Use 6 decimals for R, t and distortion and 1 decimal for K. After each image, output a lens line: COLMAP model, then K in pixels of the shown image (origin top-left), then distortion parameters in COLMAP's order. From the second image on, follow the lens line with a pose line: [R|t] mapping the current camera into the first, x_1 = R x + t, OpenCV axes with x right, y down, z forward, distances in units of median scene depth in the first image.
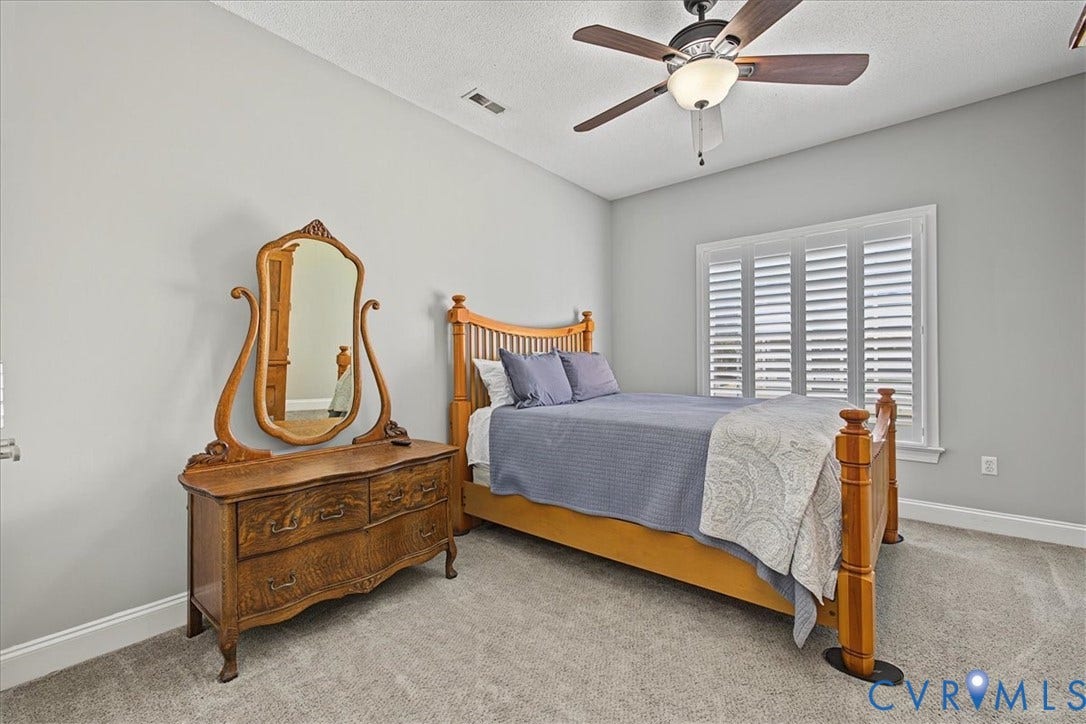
lens RADIAL K [[464.3, 0, 543.5], [0, 464.3, 361.4], [0, 0, 1]] dist [0.004462, 0.000200]
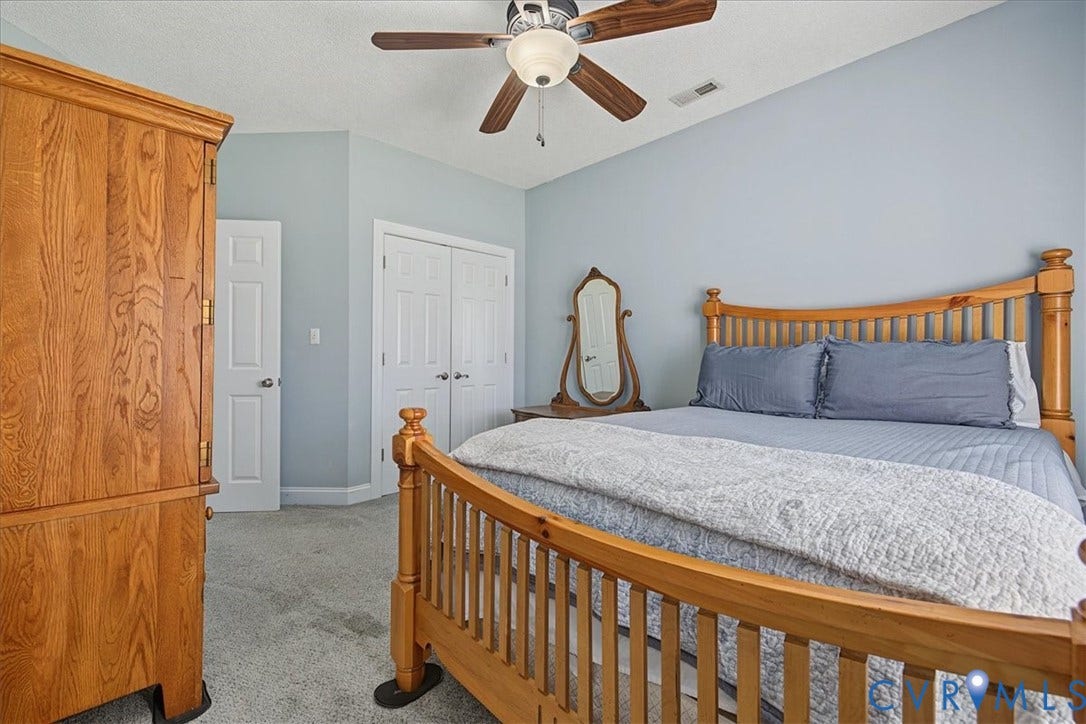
lens RADIAL K [[464.3, 0, 543.1], [0, 464.3, 352.5], [0, 0, 1]] dist [0.004462, 0.000200]
pose [[-0.129929, 0.003753, -0.991516, 1.053202], [-0.006316, 0.999969, 0.004612, -0.009270], [0.991503, 0.006862, -0.129901, 0.944795]]
